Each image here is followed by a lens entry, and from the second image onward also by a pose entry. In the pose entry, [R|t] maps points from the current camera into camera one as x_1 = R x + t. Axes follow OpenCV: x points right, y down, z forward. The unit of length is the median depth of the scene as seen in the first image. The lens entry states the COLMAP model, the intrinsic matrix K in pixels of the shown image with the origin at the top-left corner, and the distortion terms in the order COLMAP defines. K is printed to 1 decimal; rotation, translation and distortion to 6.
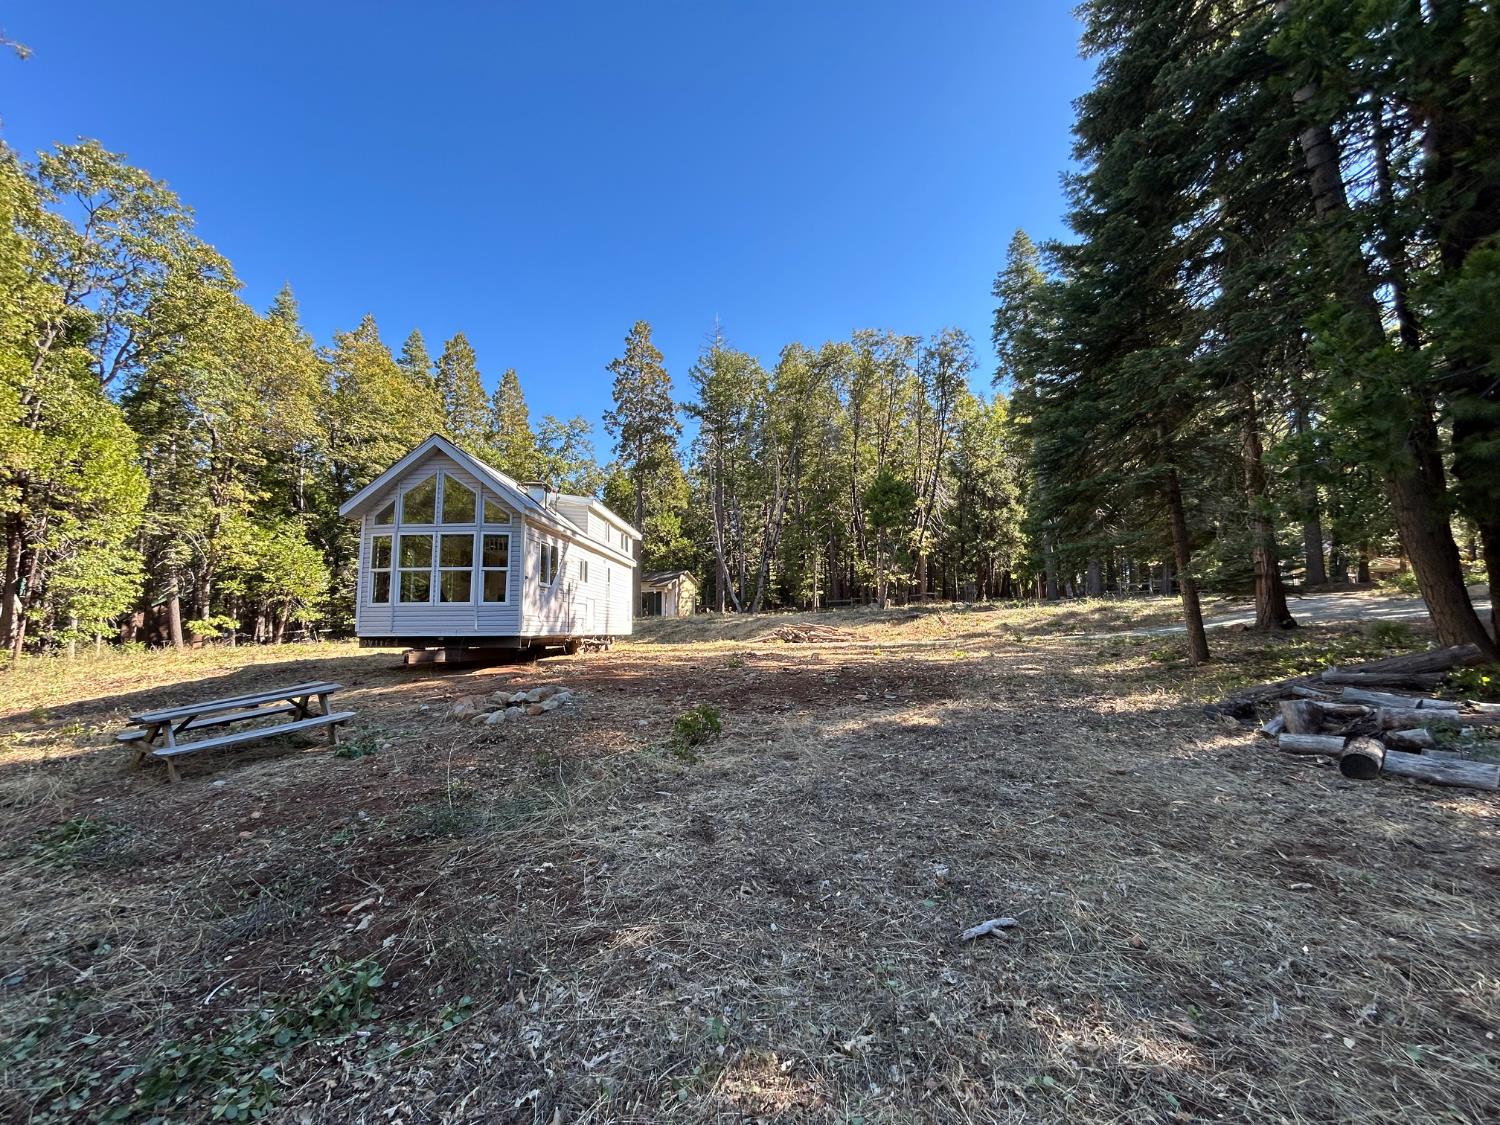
lens RADIAL K [[606.1, 0, 745.6], [0, 606.1, 558.8], [0, 0, 1]] dist [0.002087, 0.000423]
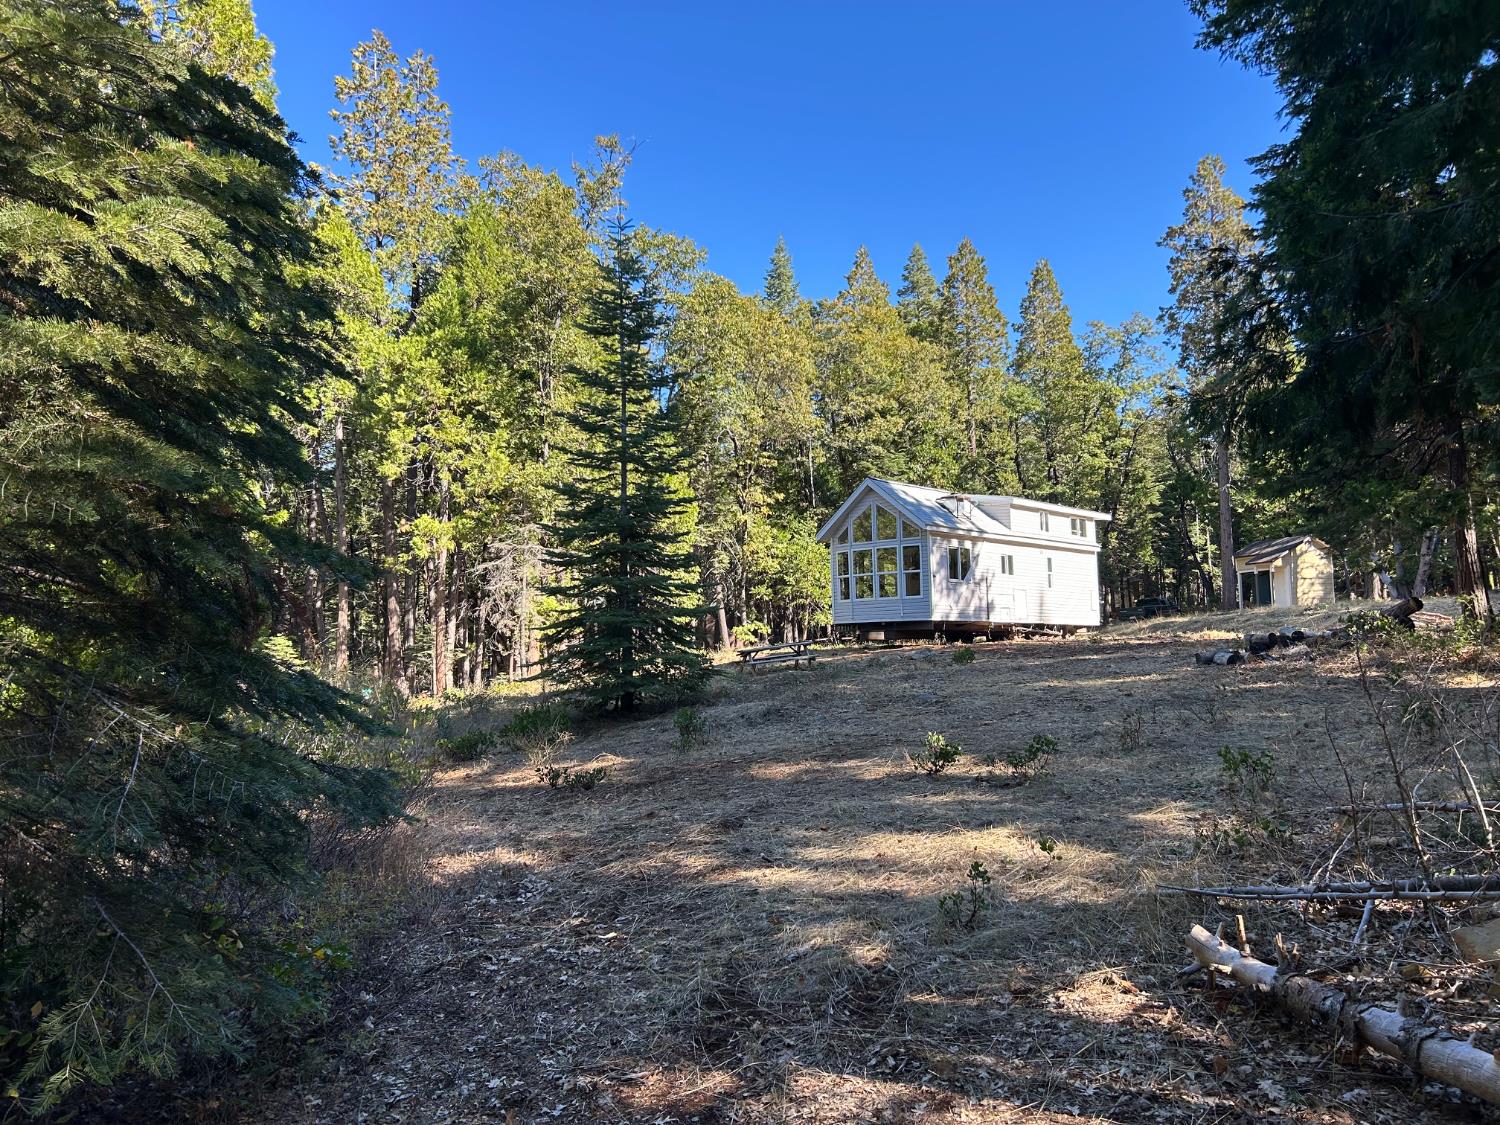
lens RADIAL K [[1135.9, 0, 749.8], [0, 1135.9, 562.6], [0, 0, 1]] dist [-0.001111, -0.000340]
pose [[0.758231, -0.058402, -0.649365, 0.347486], [0.085198, 0.996315, 0.009876, -0.021027], [0.646395, -0.062813, 0.760413, -0.420373]]
